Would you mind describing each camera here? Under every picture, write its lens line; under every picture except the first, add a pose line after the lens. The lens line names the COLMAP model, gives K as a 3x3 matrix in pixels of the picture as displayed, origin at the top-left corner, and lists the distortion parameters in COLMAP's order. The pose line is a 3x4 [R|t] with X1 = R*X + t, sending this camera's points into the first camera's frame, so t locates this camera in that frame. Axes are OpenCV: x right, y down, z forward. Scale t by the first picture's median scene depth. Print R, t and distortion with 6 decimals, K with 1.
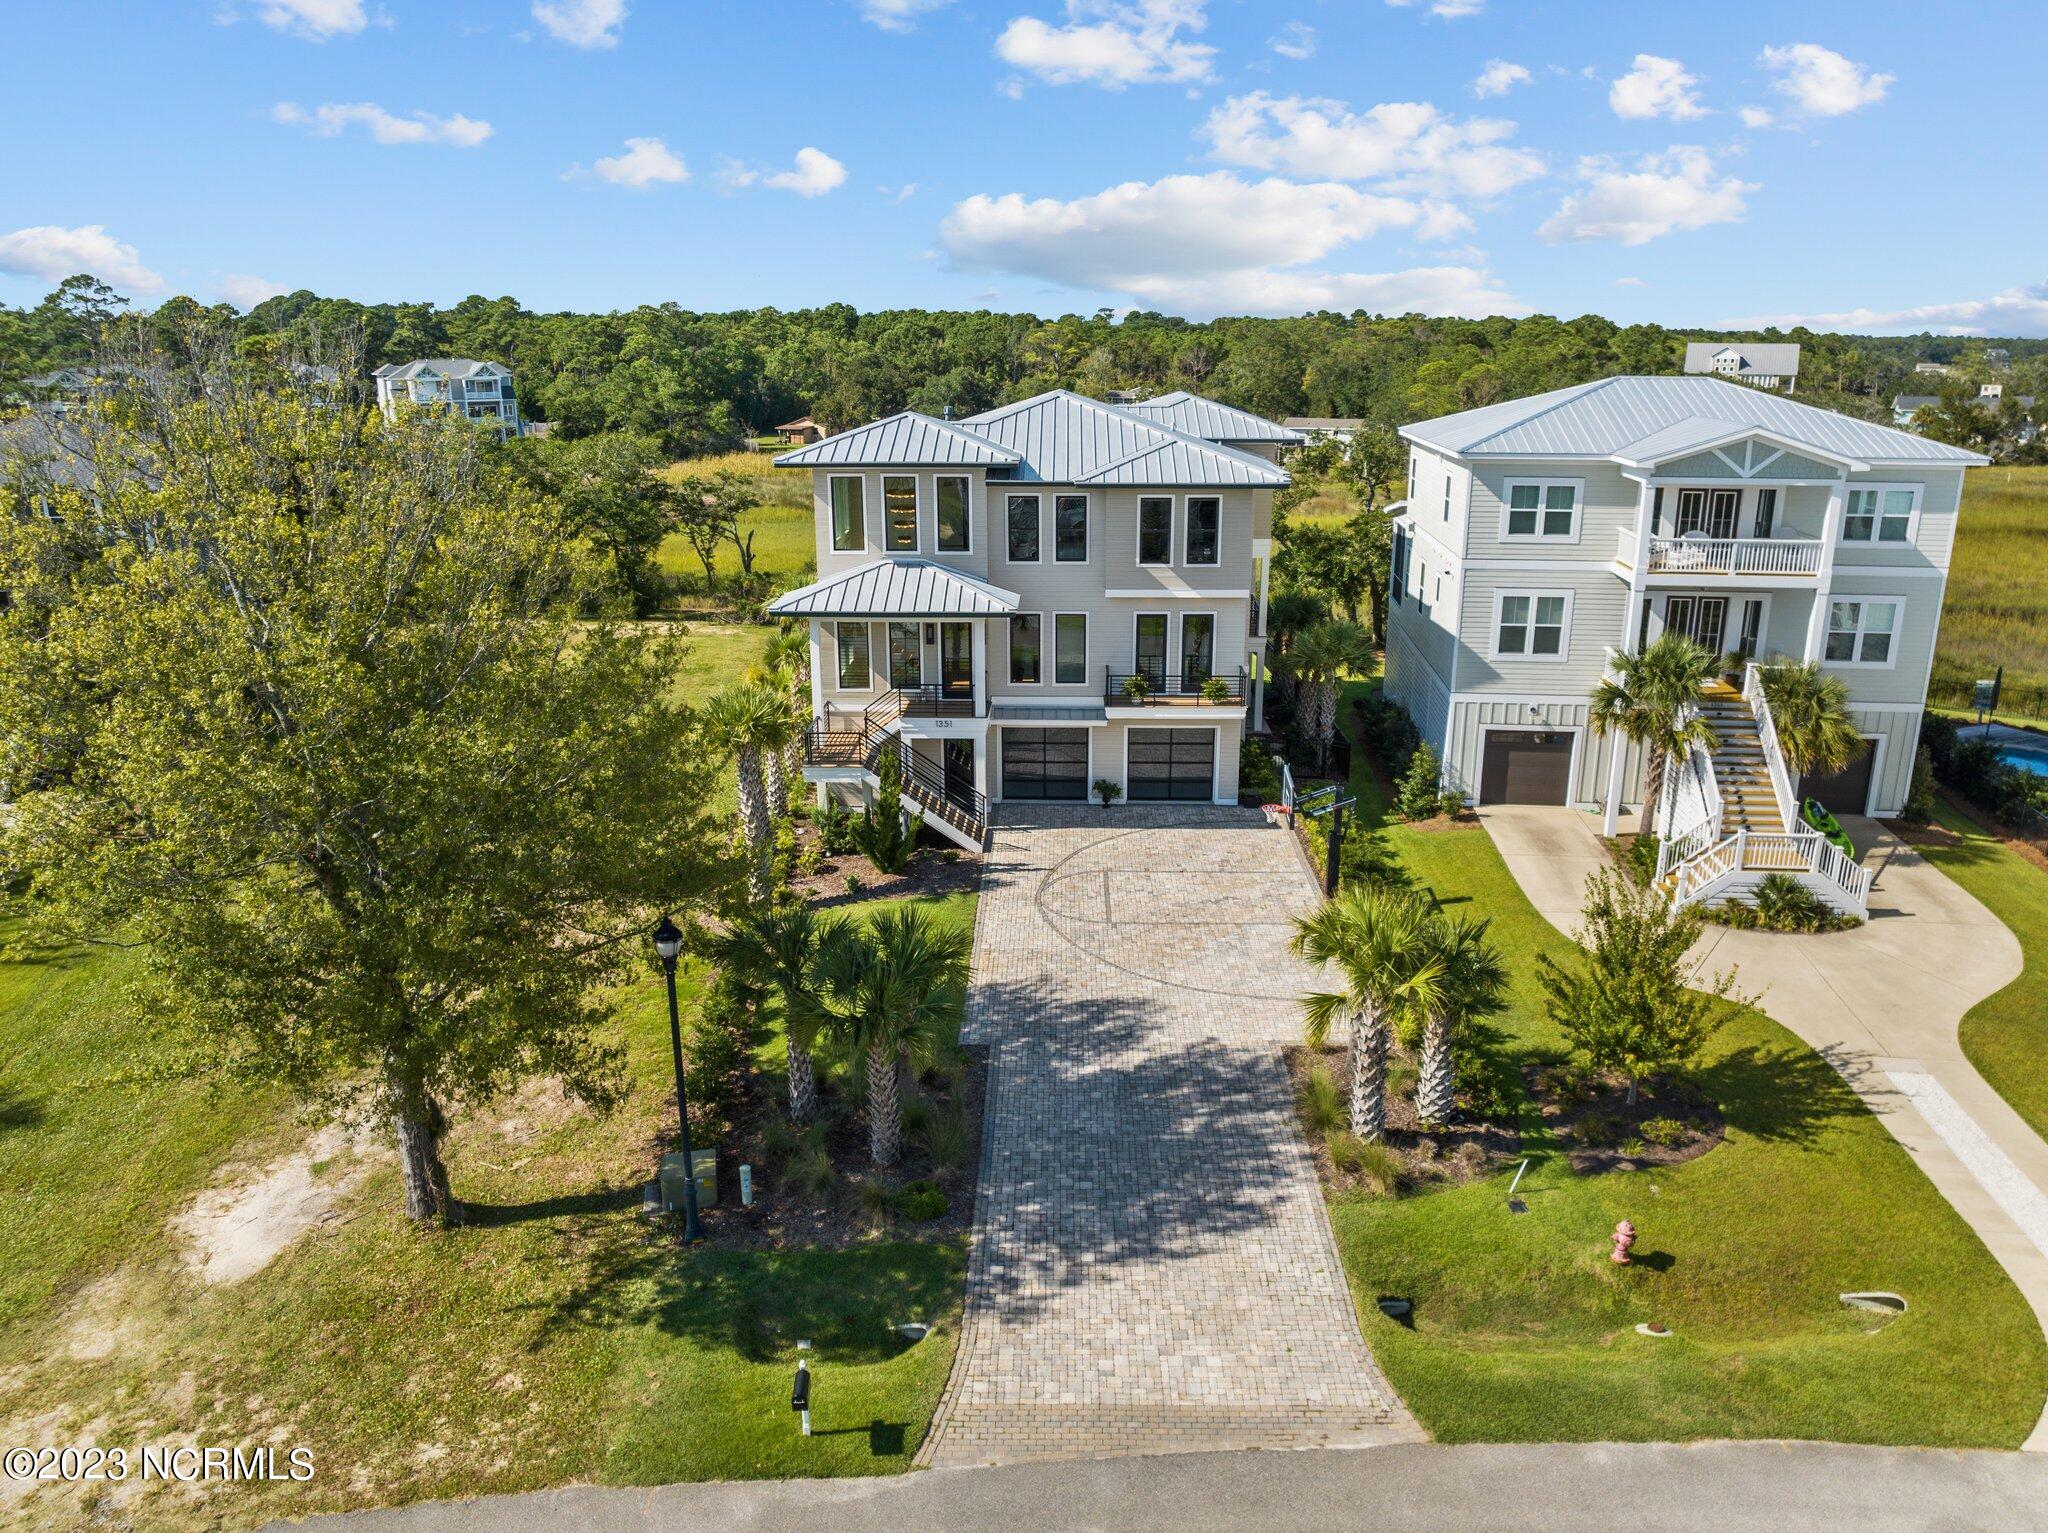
lens RADIAL K [[1450.7, 0, 1024.0], [0, 1450.7, 766.5], [0, 0, 1]] dist [-0.038473, 0.001977]
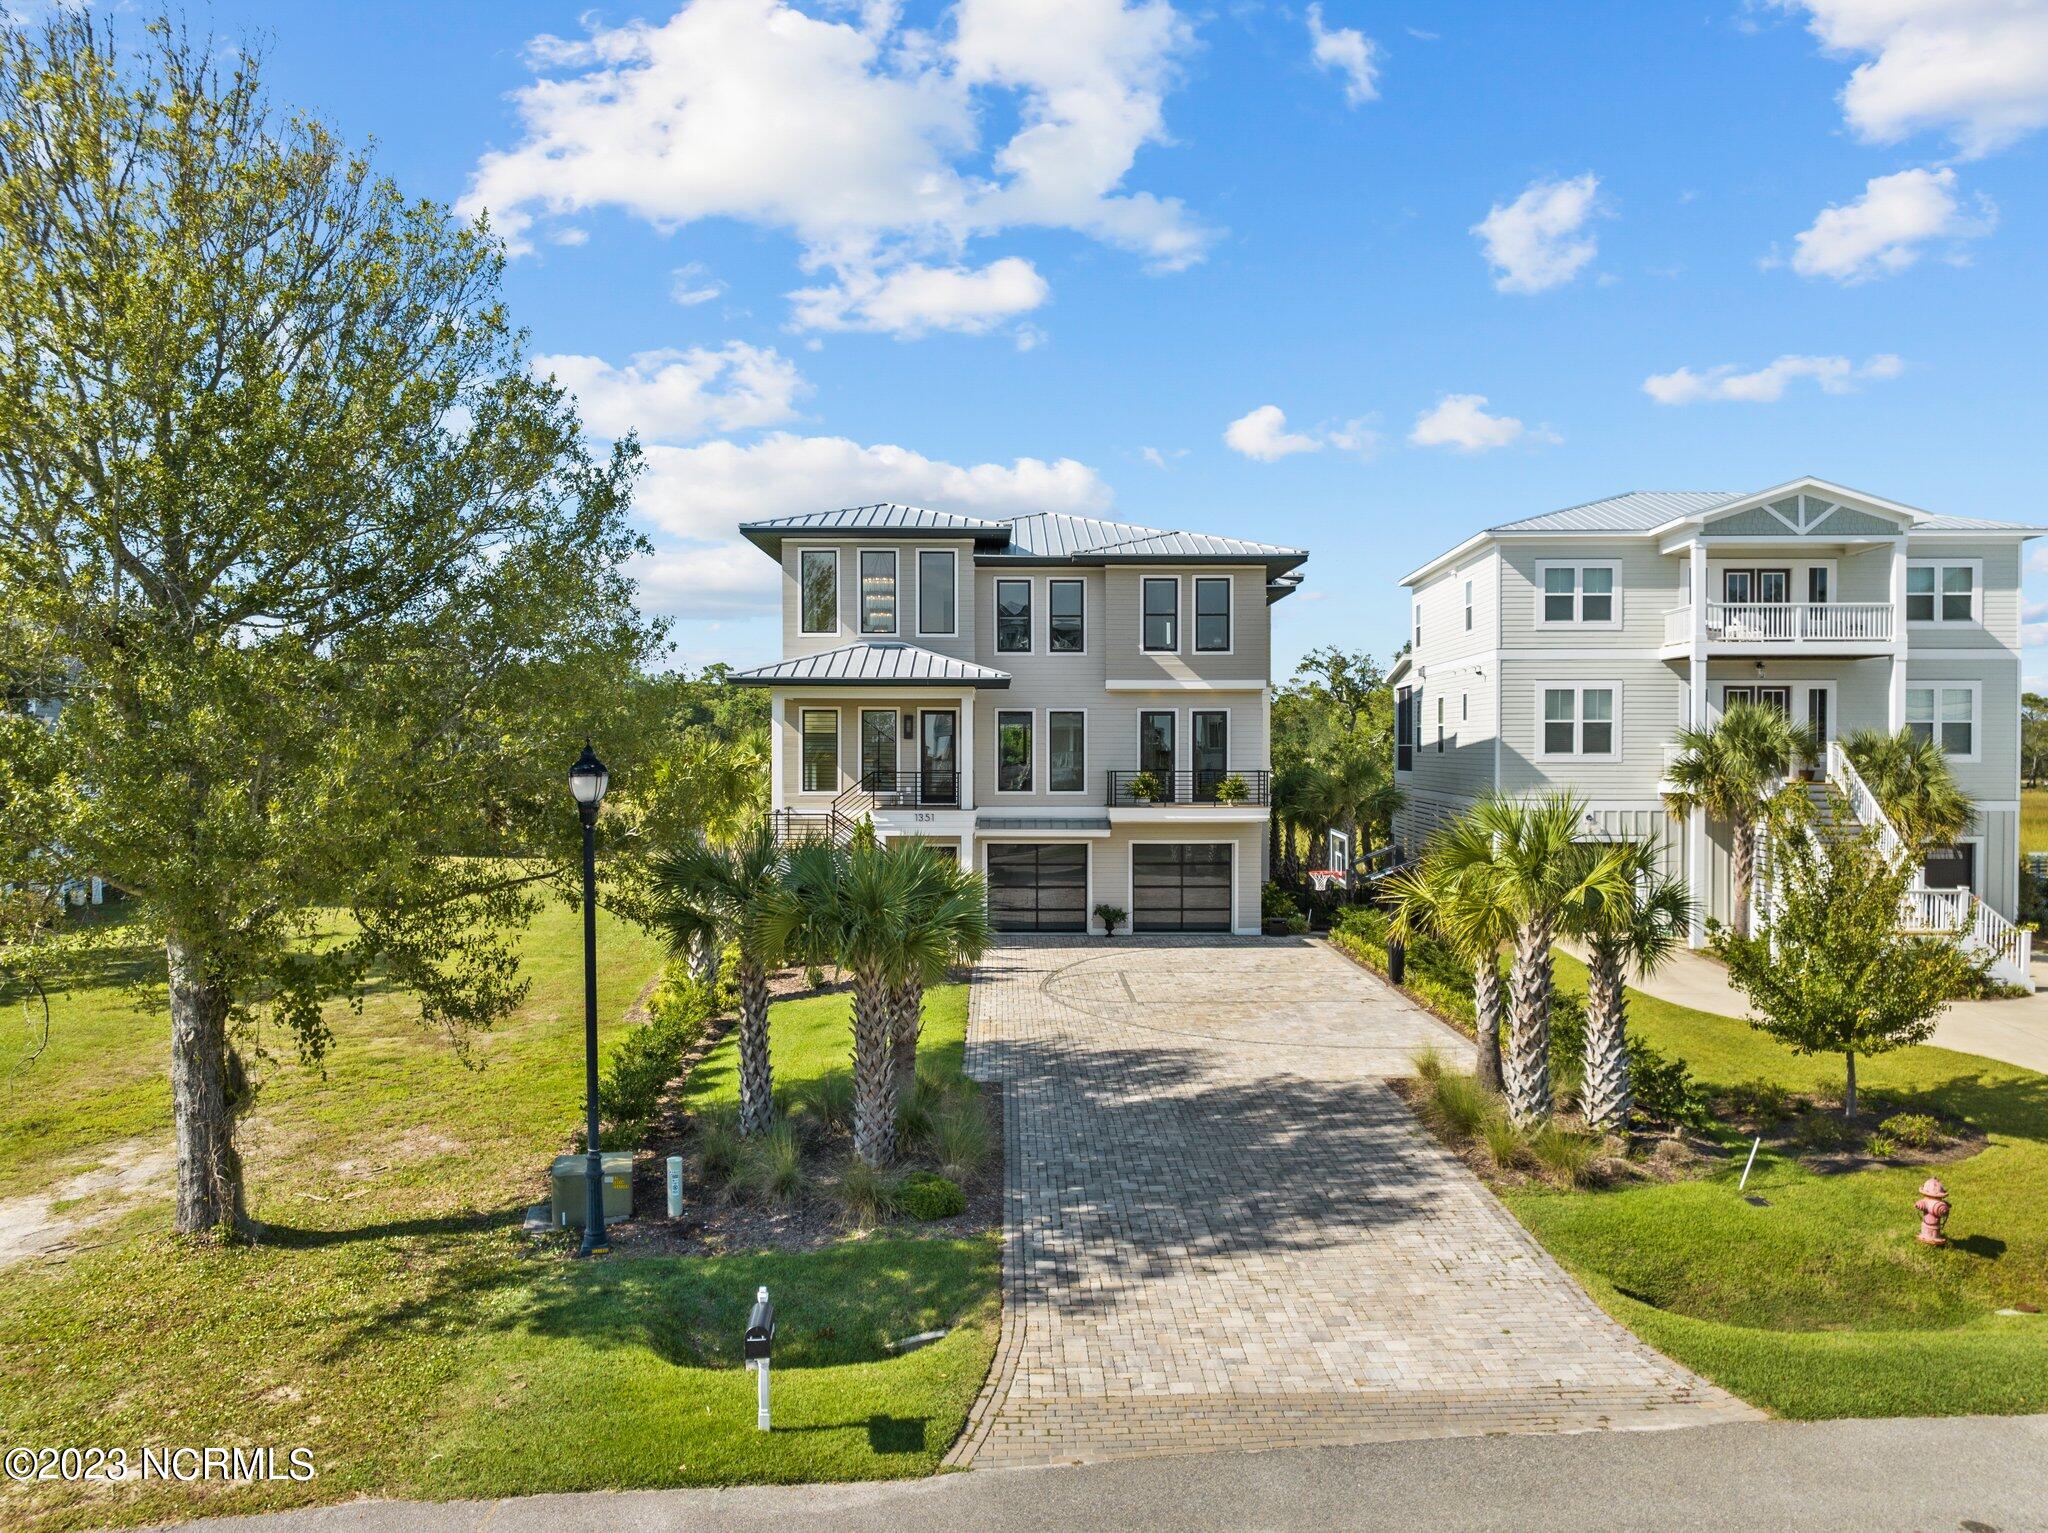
lens RADIAL K [[1449.8, 0, 1022.6], [0, 1449.8, 761.1], [0, 0, 1]] dist [-0.040176, 0.005680]
pose [[0.999158, 0.003167, 0.040911, -0.048530], [0.007910, 0.963449, -0.267774, 0.254631], [-0.040264, 0.267873, 0.962613, 0.242718]]
